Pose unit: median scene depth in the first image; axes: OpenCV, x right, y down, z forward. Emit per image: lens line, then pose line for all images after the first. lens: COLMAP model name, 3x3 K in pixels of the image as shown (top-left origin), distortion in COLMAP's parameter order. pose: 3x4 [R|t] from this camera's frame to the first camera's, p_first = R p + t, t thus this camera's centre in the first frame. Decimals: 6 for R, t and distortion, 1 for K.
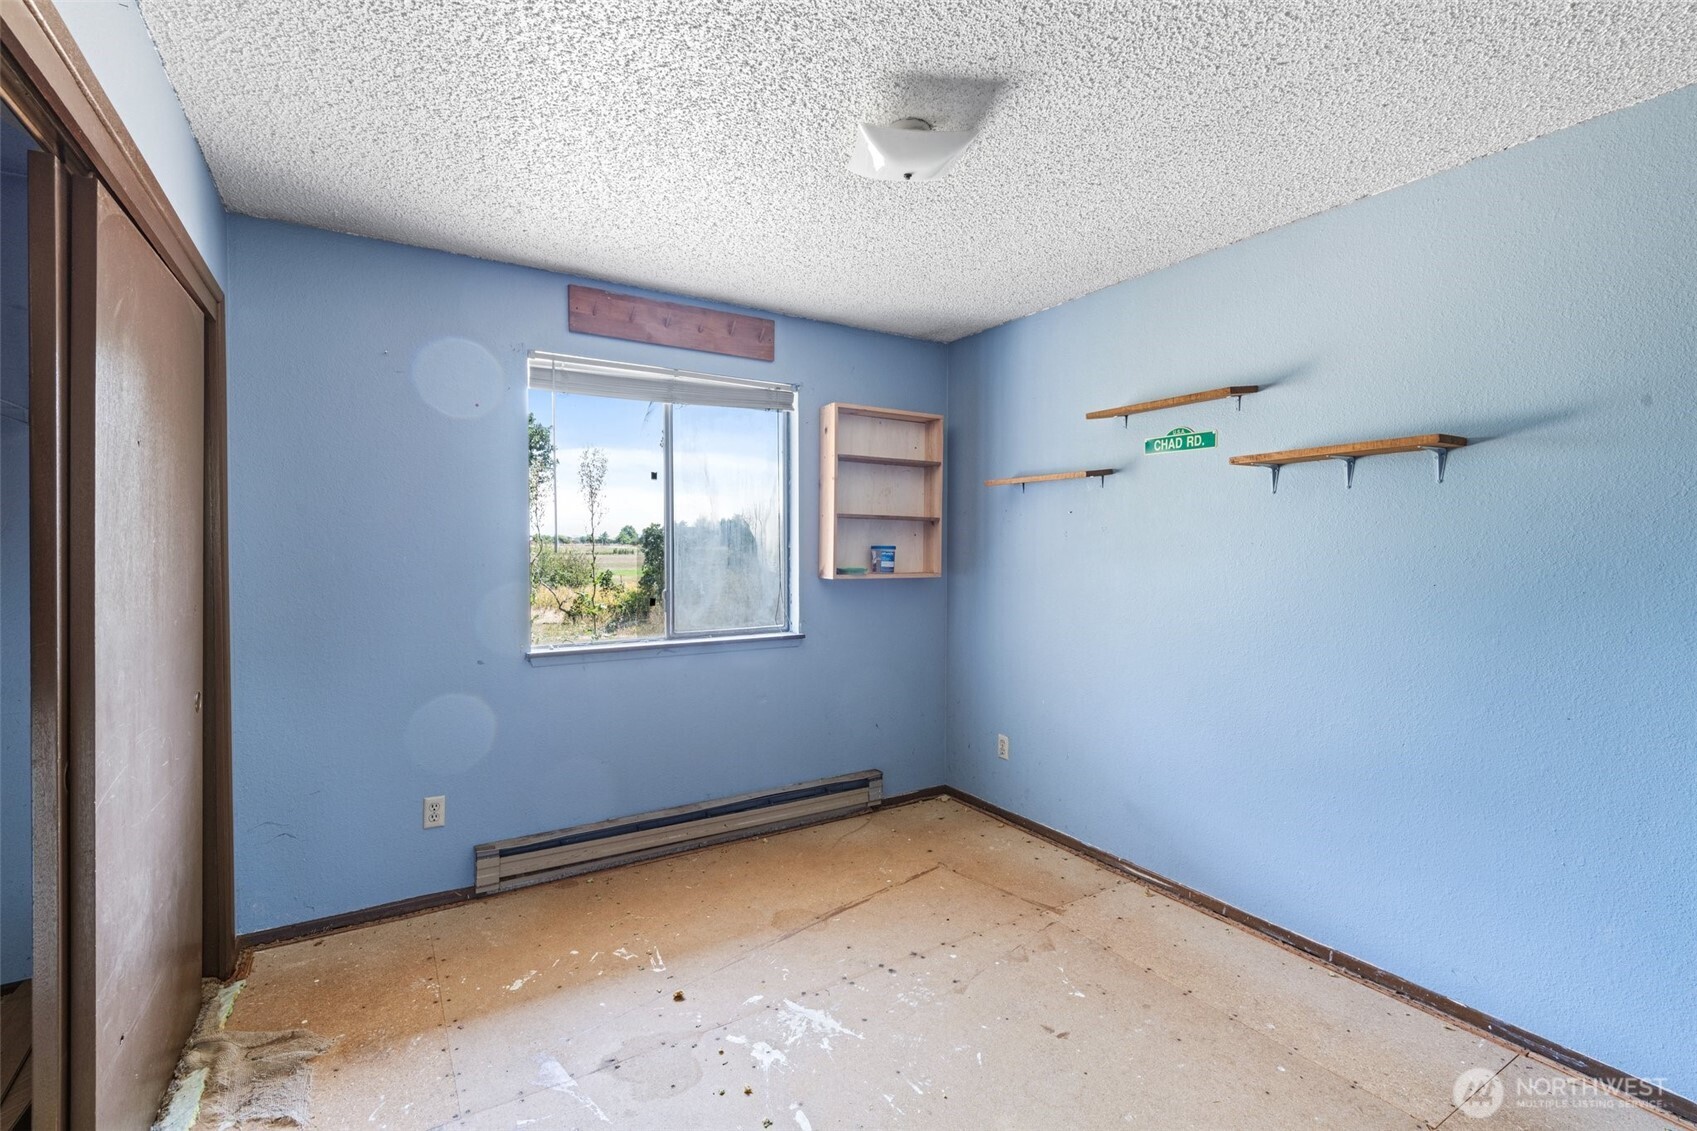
lens RADIAL K [[768.1, 0, 843.8], [0, 768.1, 548.1], [0, 0, 1]] dist [-0.000431, -0.000542]
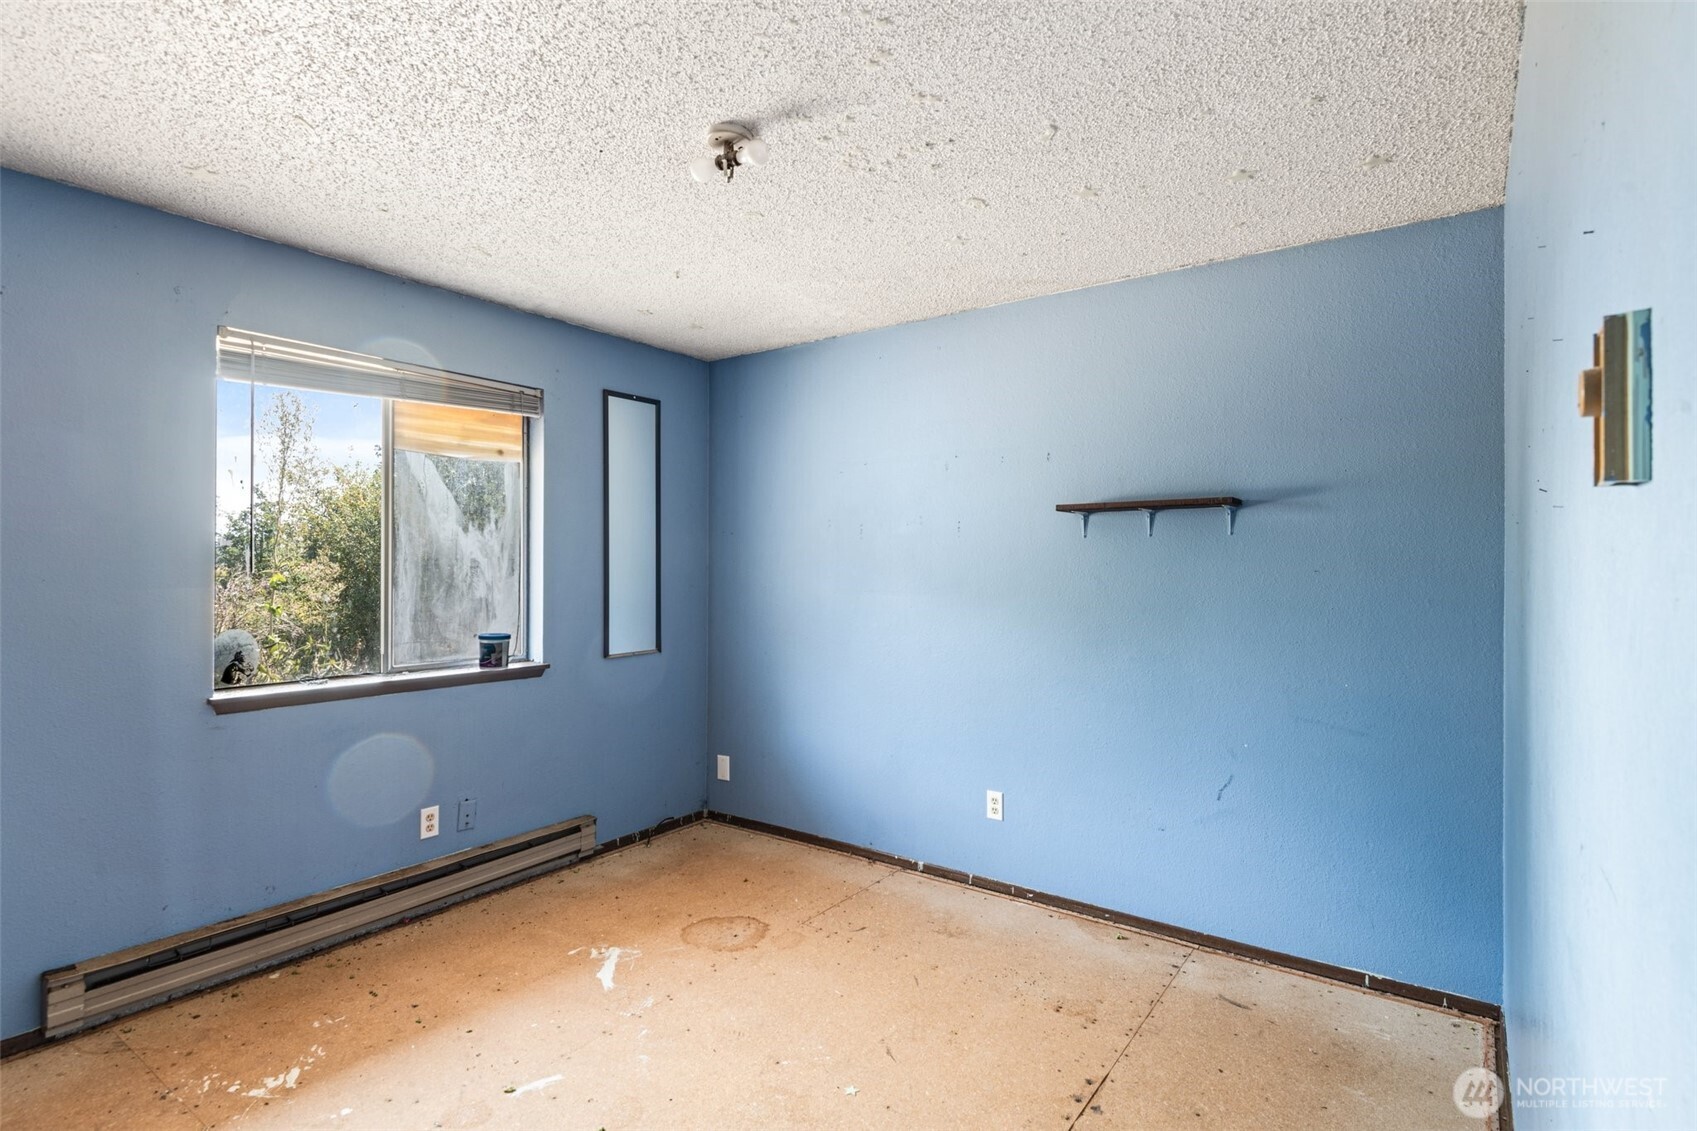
lens RADIAL K [[847.5, 0, 851.2], [0, 847.5, 571.2], [0, 0, 1]] dist [-0.002698, -0.001909]
pose [[0.918937, -0.003812, 0.394387, -0.125387], [0.002977, 0.999992, 0.002729, 0.000894], [-0.394394, -0.001334, 0.918940, -0.074324]]
